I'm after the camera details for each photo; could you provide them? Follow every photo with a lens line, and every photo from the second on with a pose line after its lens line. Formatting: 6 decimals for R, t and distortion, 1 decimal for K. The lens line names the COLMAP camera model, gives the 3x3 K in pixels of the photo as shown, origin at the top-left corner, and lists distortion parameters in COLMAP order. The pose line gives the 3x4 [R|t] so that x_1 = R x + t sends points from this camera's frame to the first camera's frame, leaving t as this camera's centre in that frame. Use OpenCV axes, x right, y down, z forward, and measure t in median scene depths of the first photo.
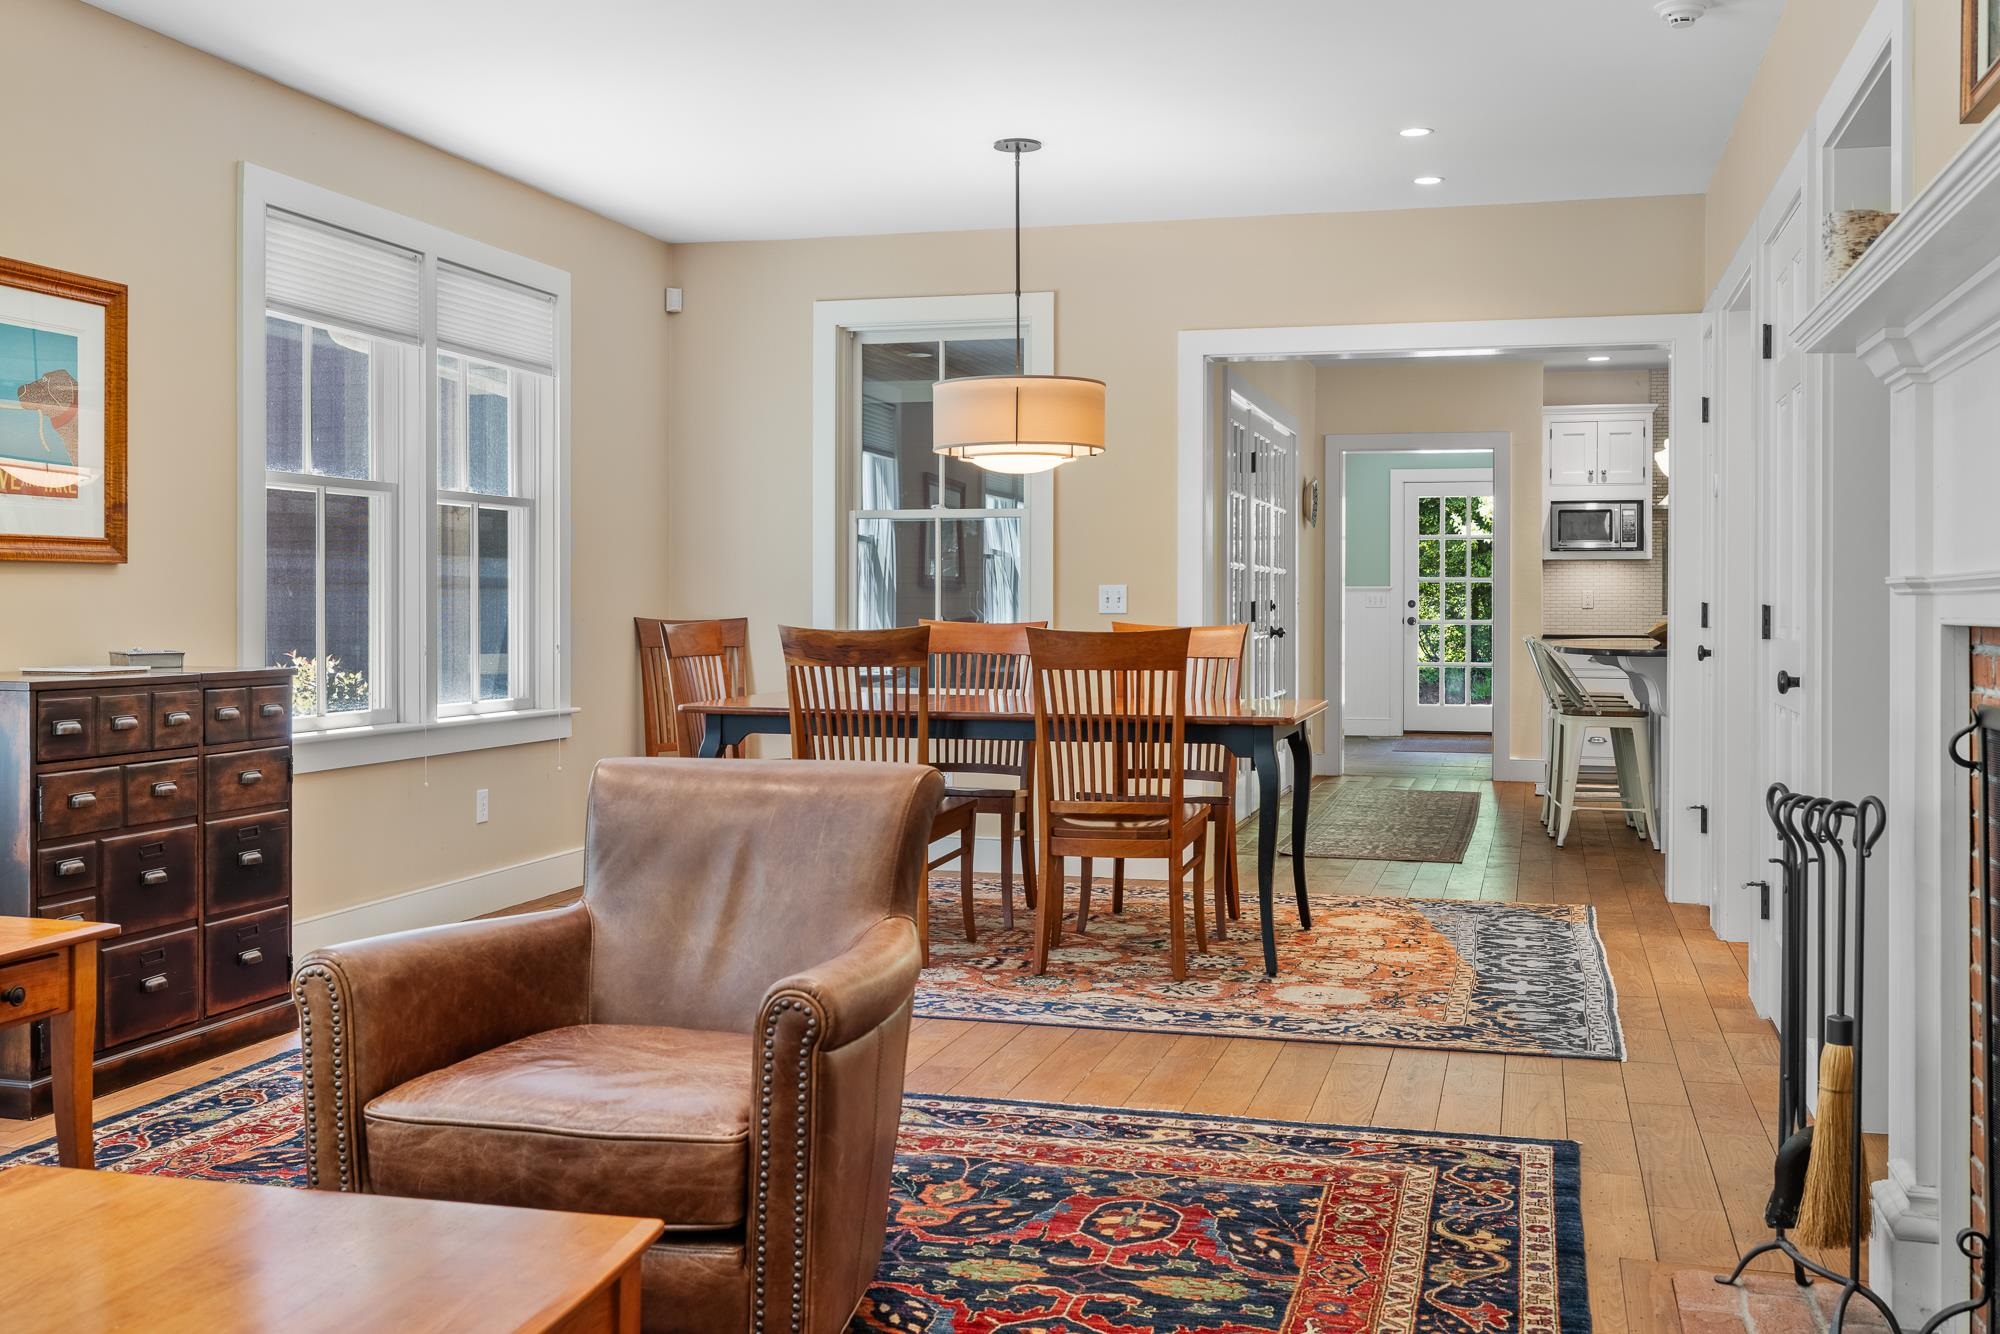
lens RADIAL K [[1969.7, 0, 997.1], [0, 1969.7, 603.6], [0, 0, 1]] dist [0.004117, 0.004010]
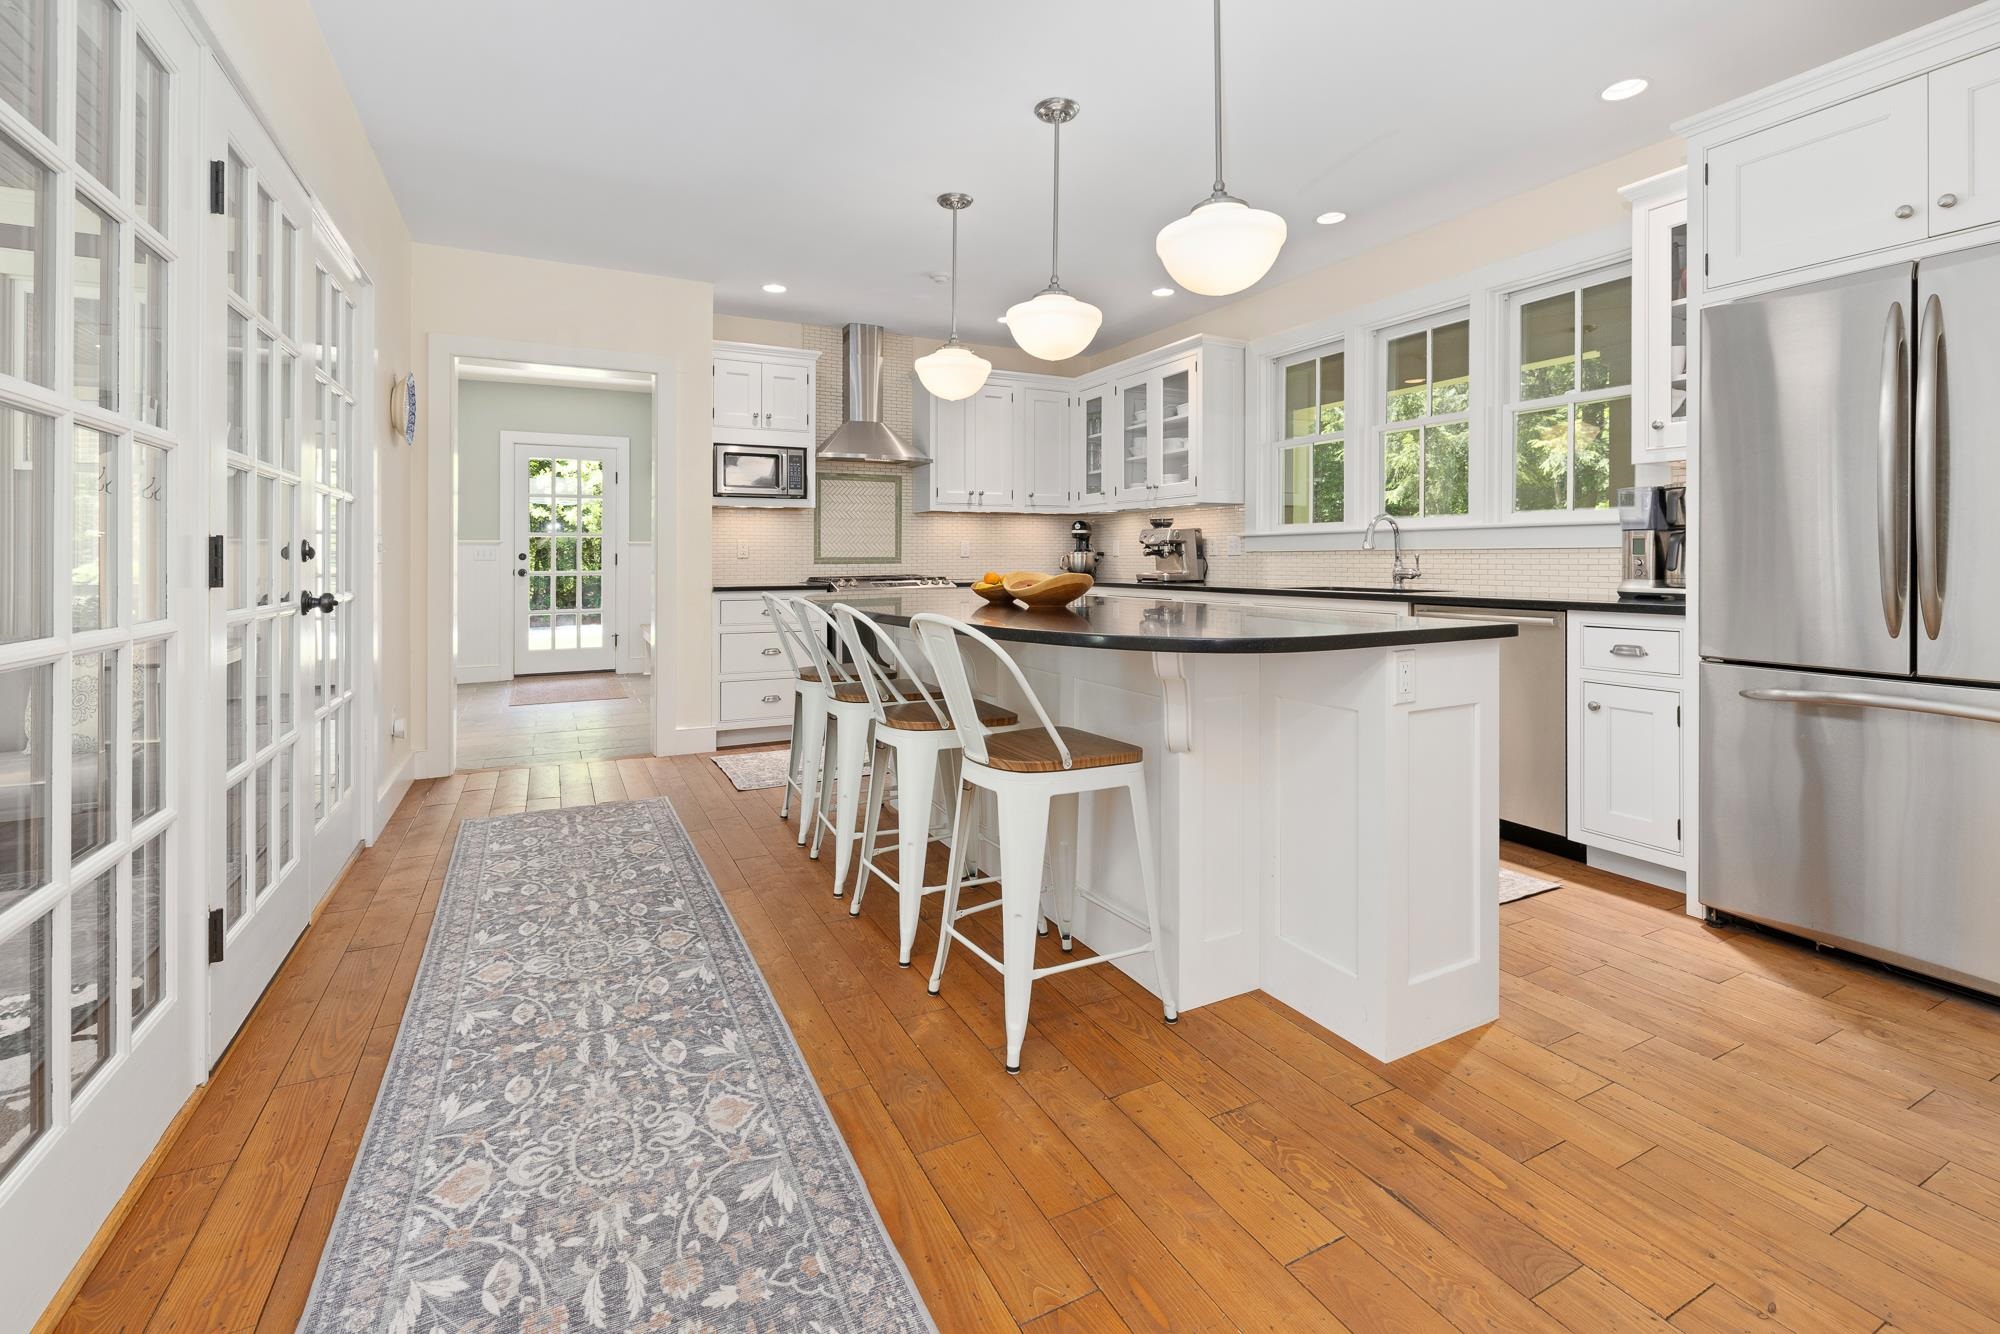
lens RADIAL K [[880.2, 0, 993.0], [0, 880.2, 541.6], [0, 0, 1]] dist [-0.000197, 0.000107]
pose [[0.742192, 0.009143, 0.670124, 0.220020], [0.005130, 0.999800, -0.019323, 0.007201], [-0.670167, 0.017779, 0.741997, 1.312196]]
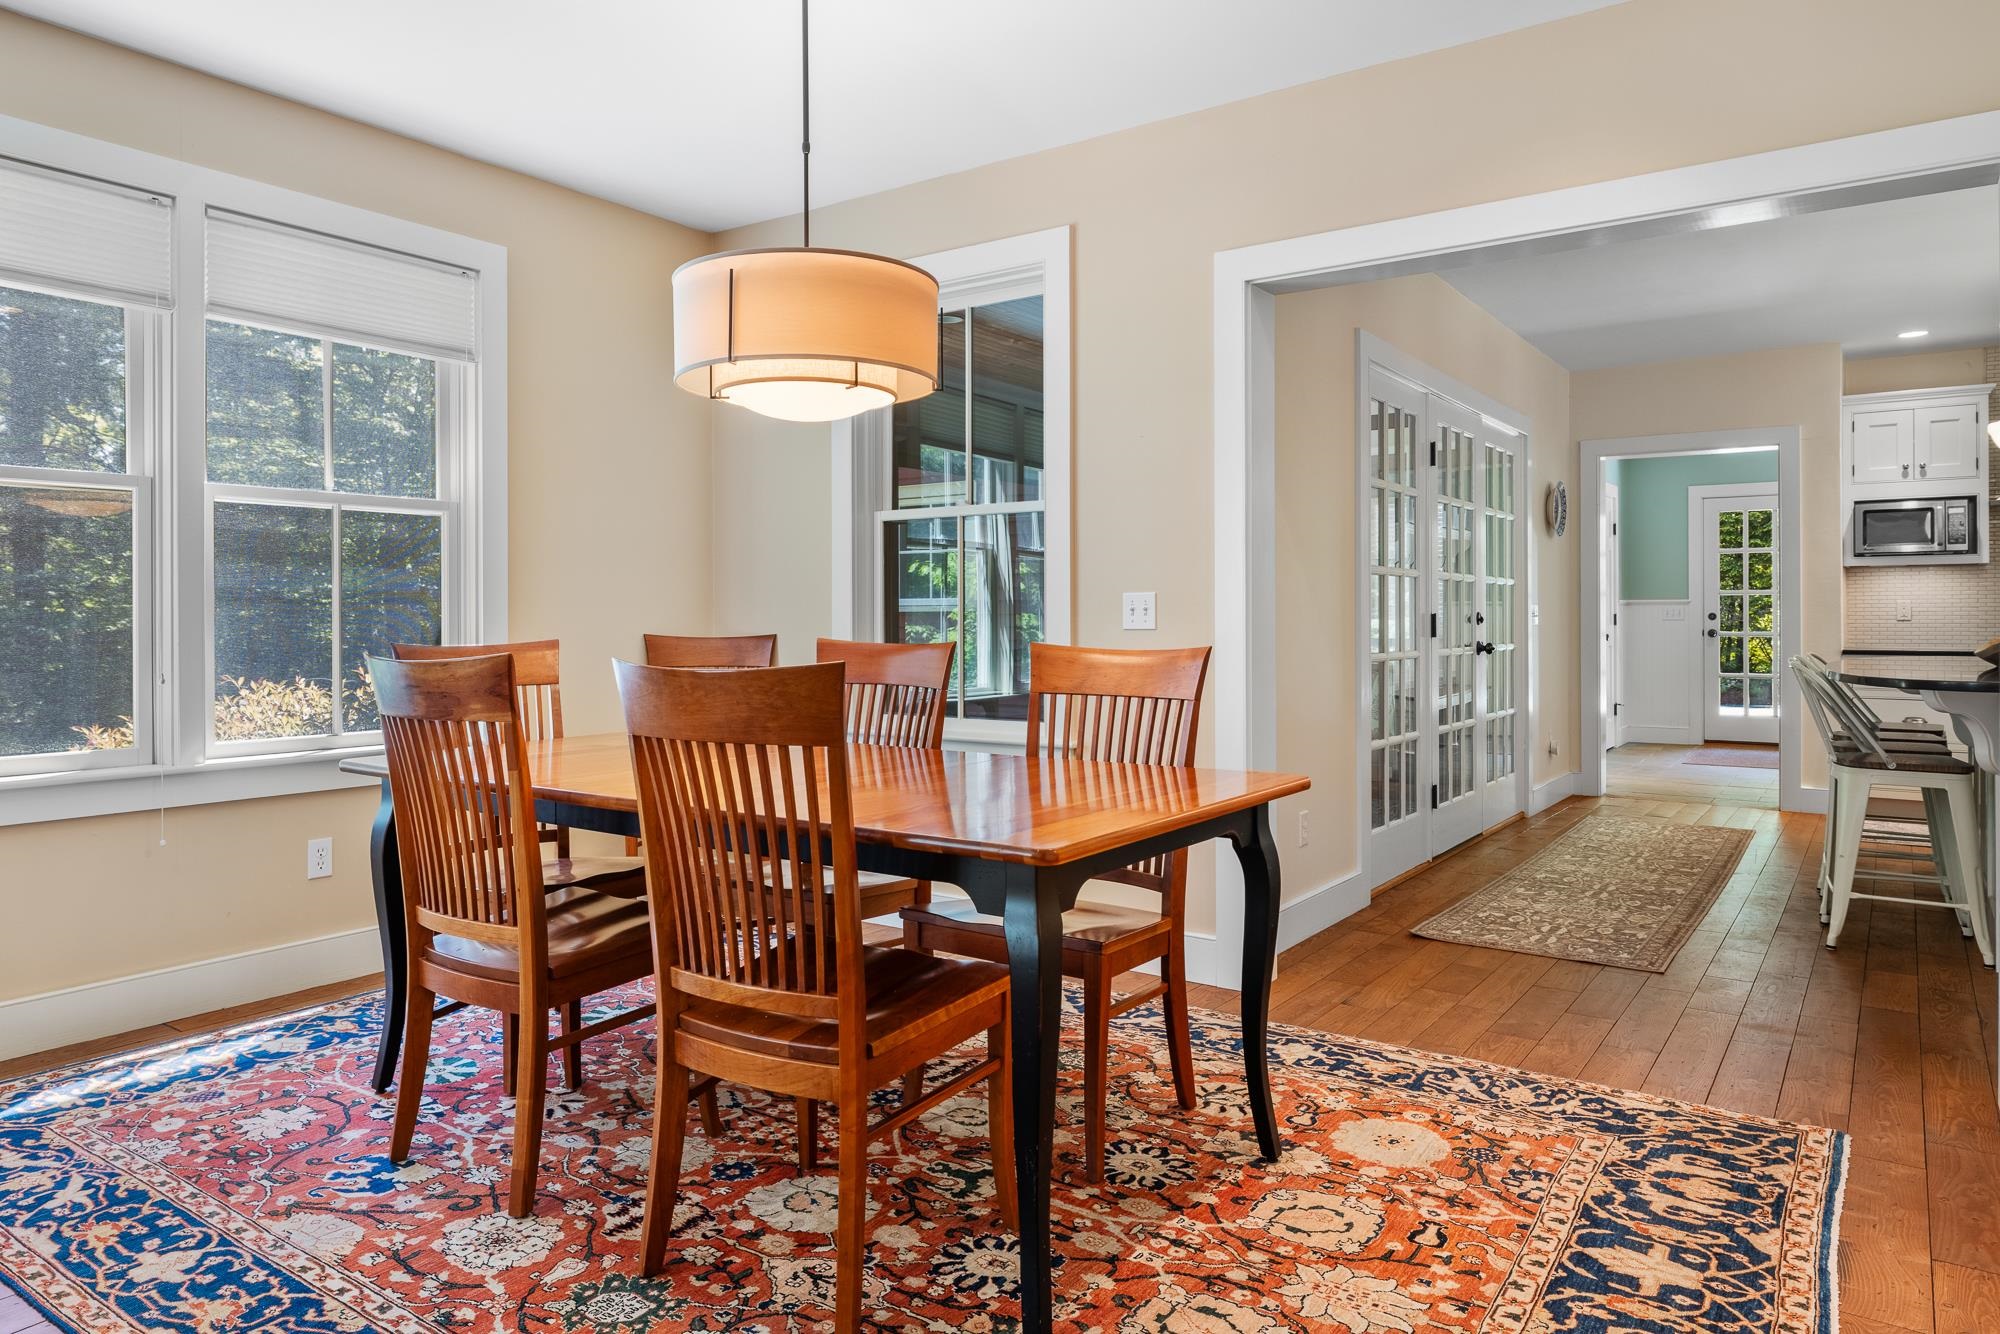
lens RADIAL K [[1270.2, 0, 1001.7], [0, 1270.2, 619.4], [0, 0, 1]] dist [-0.002692, -0.000342]
pose [[0.940228, -0.004717, -0.340512, 0.243484], [0.004679, 0.999989, -0.000932, 0.001599], [0.340512, -0.000717, 0.940240, 0.700661]]
